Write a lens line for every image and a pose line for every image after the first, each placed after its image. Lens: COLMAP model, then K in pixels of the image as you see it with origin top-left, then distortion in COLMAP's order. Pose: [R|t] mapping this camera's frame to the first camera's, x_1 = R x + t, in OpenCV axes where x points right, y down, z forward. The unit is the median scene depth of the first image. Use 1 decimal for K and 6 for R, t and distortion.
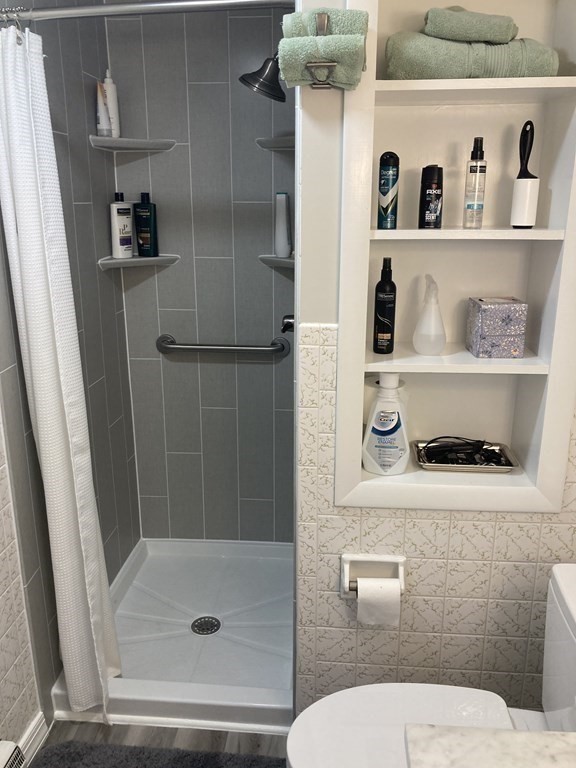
lens RADIAL K [[628.5, 0, 293.3], [0, 628.5, 380.0], [0, 0, 1]] dist [0.029102, -0.021471]
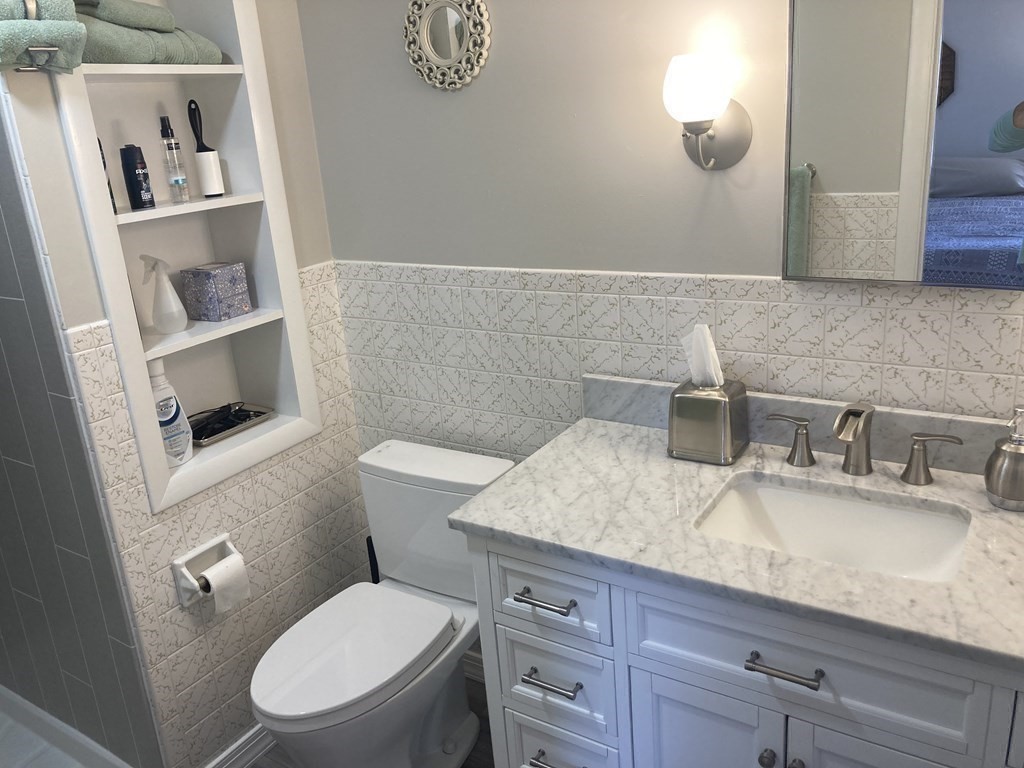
lens RADIAL K [[838.0, 0, 502.4], [0, 838.0, 377.6], [0, 0, 1]] dist [0.029102, -0.021471]
pose [[0.470623, -0.297860, 0.830538, -0.677027], [0.318115, 0.935269, 0.155160, -0.016227], [-0.822993, 0.191184, 0.534913, -0.117630]]
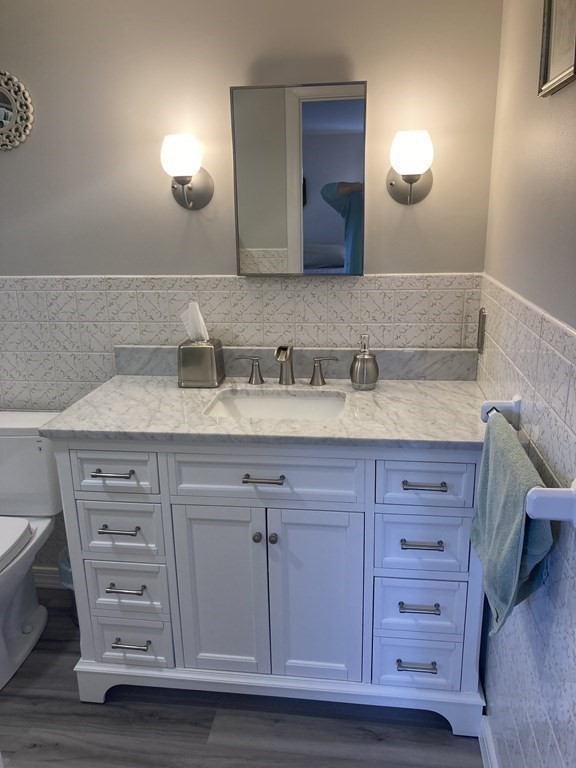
lens RADIAL K [[628.5, 0, 289.9], [0, 628.5, 382.9], [0, 0, 1]] dist [0.029102, -0.021471]
pose [[0.041236, -0.267645, 0.962635, -0.947431], [0.297053, 0.923173, 0.243949, 0.064318], [-0.953970, 0.275894, 0.117573, -0.064086]]
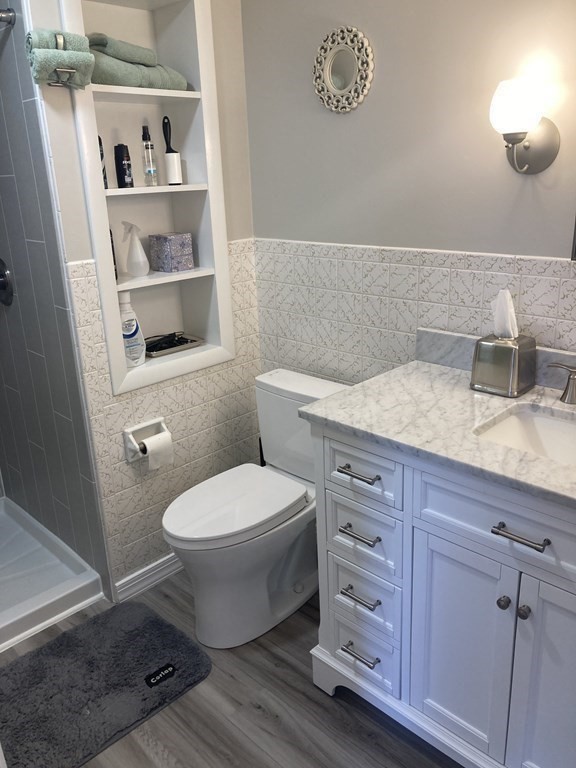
lens RADIAL K [[628.5, 0, 292.2], [0, 628.5, 378.0], [0, 0, 1]] dist [0.029102, -0.021471]
pose [[0.636815, -0.260451, 0.725694, -0.689897], [0.247561, 0.960451, 0.127464, 0.087373], [-0.730192, 0.098483, 0.676107, -0.214128]]
